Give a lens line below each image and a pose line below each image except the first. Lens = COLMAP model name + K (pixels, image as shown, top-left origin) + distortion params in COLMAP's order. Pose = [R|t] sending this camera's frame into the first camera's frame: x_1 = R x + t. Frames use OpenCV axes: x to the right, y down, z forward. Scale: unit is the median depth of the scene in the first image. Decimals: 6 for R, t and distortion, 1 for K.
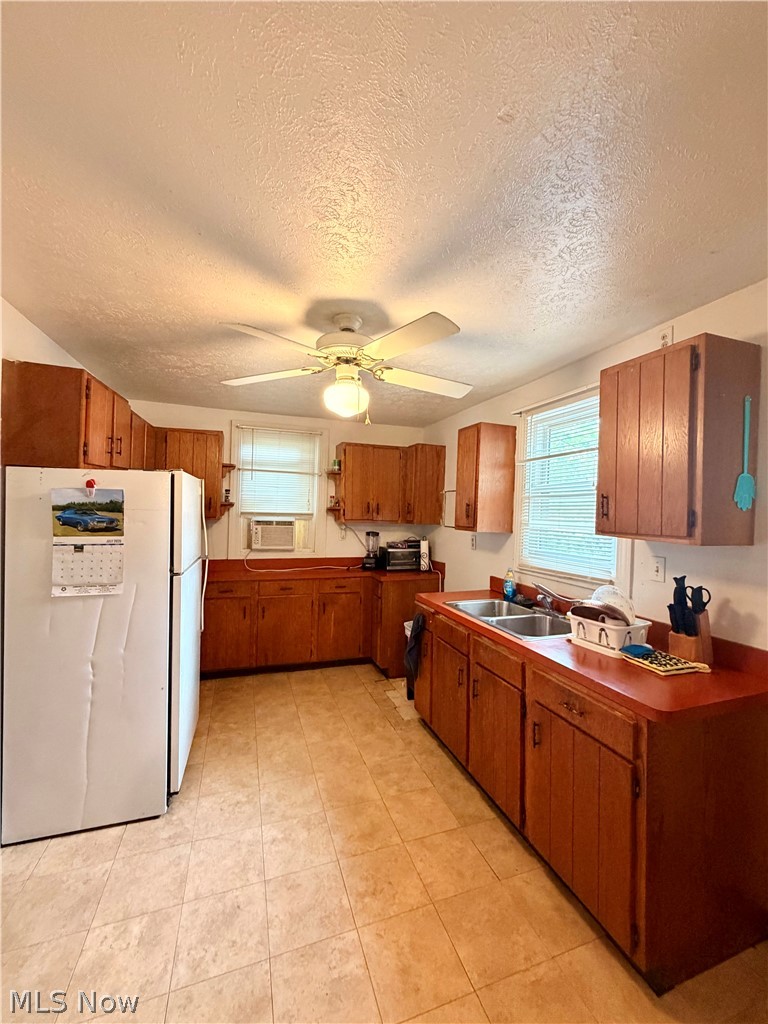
lens RADIAL K [[407.7, 0, 382.9], [0, 407.7, 508.0], [0, 0, 1]] dist [-0.001916, 0.000178]
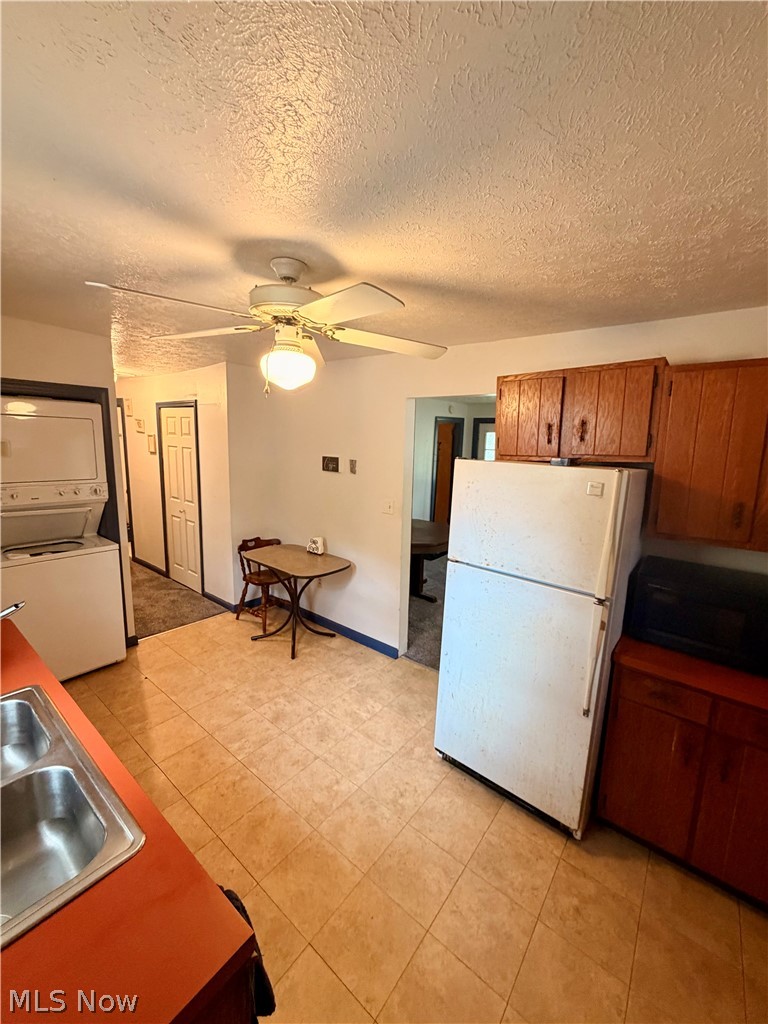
lens RADIAL K [[407.7, 0, 382.9], [0, 407.7, 508.0], [0, 0, 1]] dist [-0.001916, 0.000178]
pose [[-0.841105, 0.033217, -0.539851, 0.214149], [-0.058414, 0.986696, 0.151722, -0.121368], [0.537709, 0.159149, -0.827974, 1.879305]]
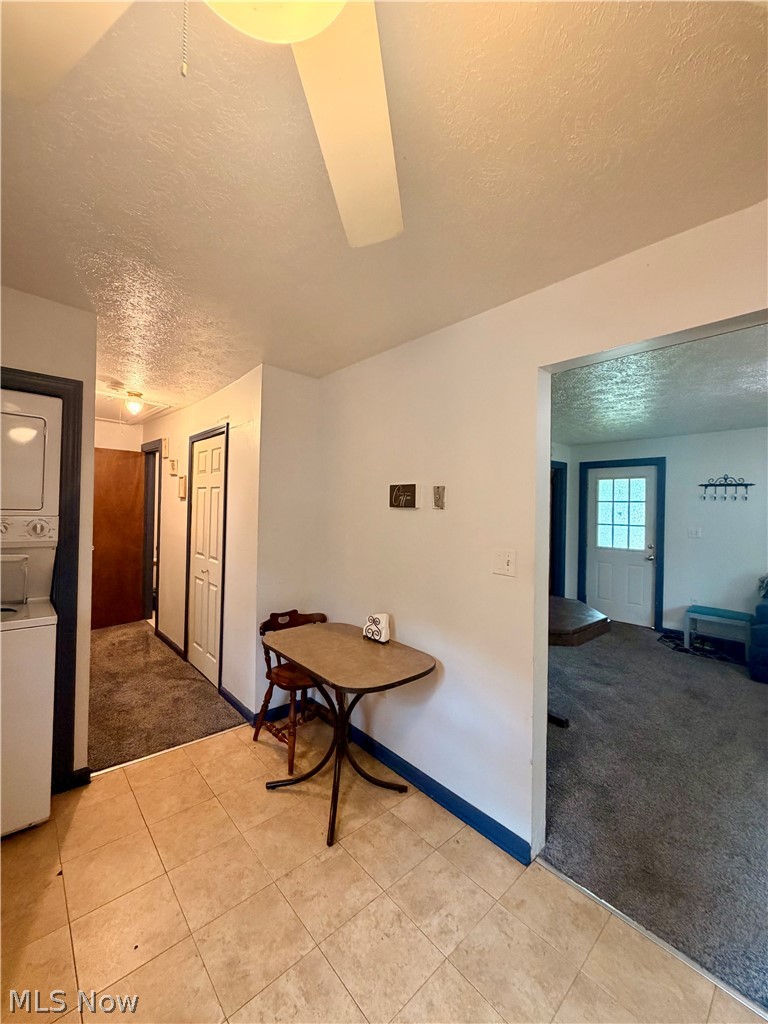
lens RADIAL K [[407.7, 0, 382.9], [0, 407.7, 508.0], [0, 0, 1]] dist [-0.001916, 0.000178]
pose [[-0.917372, -0.053065, -0.394479, -0.084125], [-0.051834, 0.998561, -0.013785, 0.034602], [0.394642, 0.007802, -0.918802, 1.231618]]
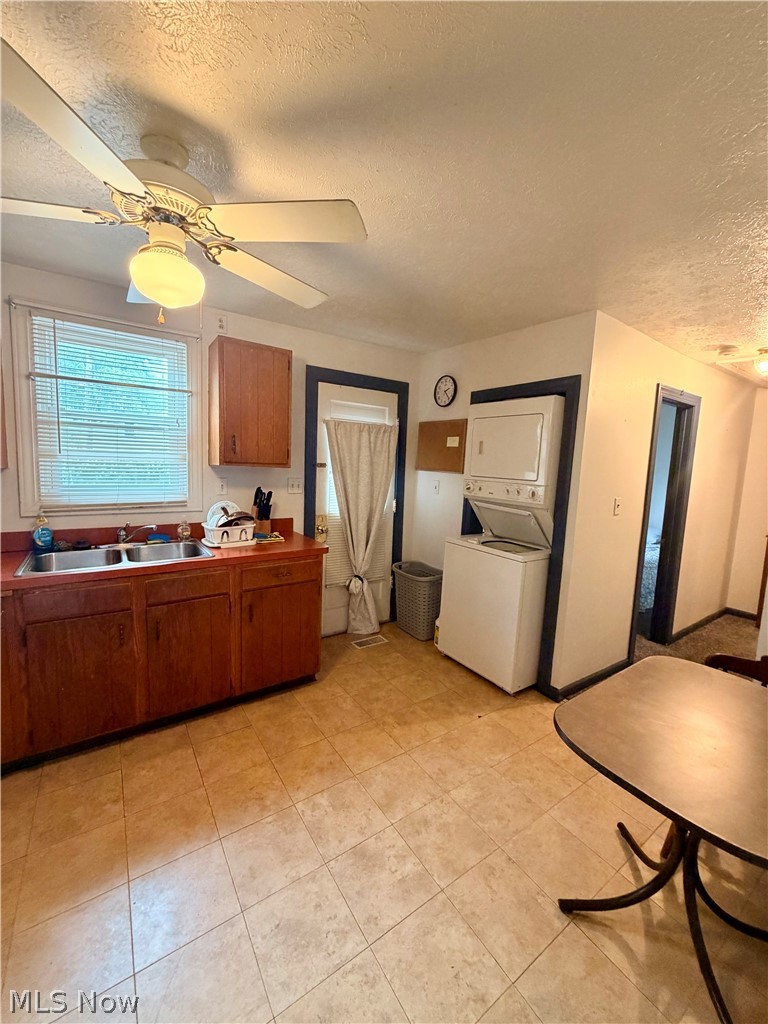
lens RADIAL K [[407.7, 0, 382.9], [0, 407.7, 508.0], [0, 0, 1]] dist [-0.001916, 0.000178]
pose [[-0.259508, -0.145794, 0.954673, -0.901753], [-0.050273, 0.989238, 0.137407, -0.003291], [-0.964432, -0.012336, -0.264045, 0.845197]]
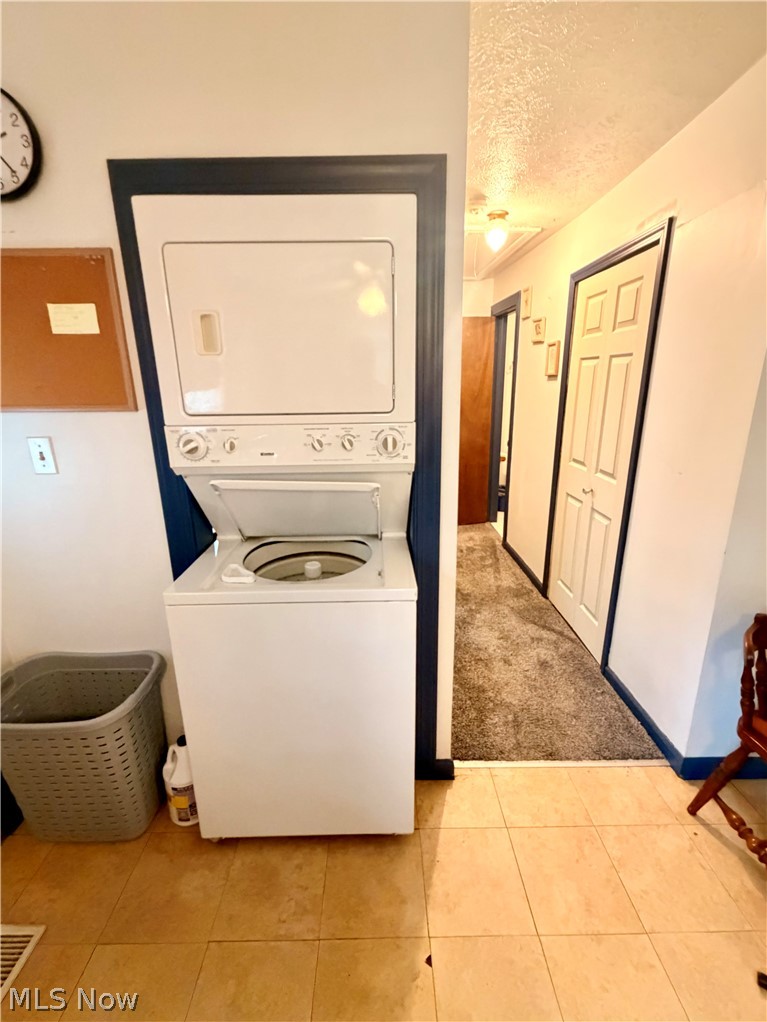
lens RADIAL K [[432.1, 0, 383.0], [0, 432.1, 507.0], [0, 0, 1]] dist [0.001196, 0.000178]
pose [[-0.948906, -0.098684, 0.299731, 0.098375], [-0.009554, 0.958392, 0.285296, 0.020690], [-0.315414, 0.267856, -0.910367, 0.606142]]
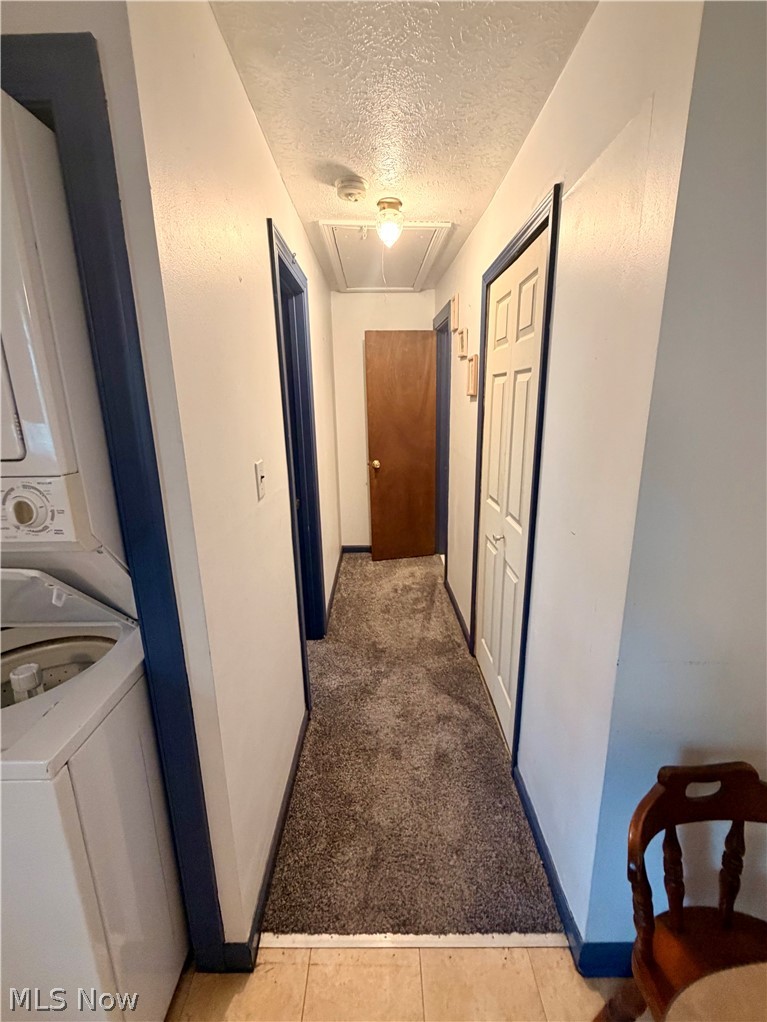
lens RADIAL K [[422.0, 0, 383.8], [0, 422.0, 507.9], [0, 0, 1]] dist [-0.000262, 0.000045]
pose [[-0.946264, -0.092189, 0.309976, -0.133788], [-0.010319, 0.966627, 0.255980, 0.010494], [-0.323229, 0.239026, -0.915636, 0.233591]]
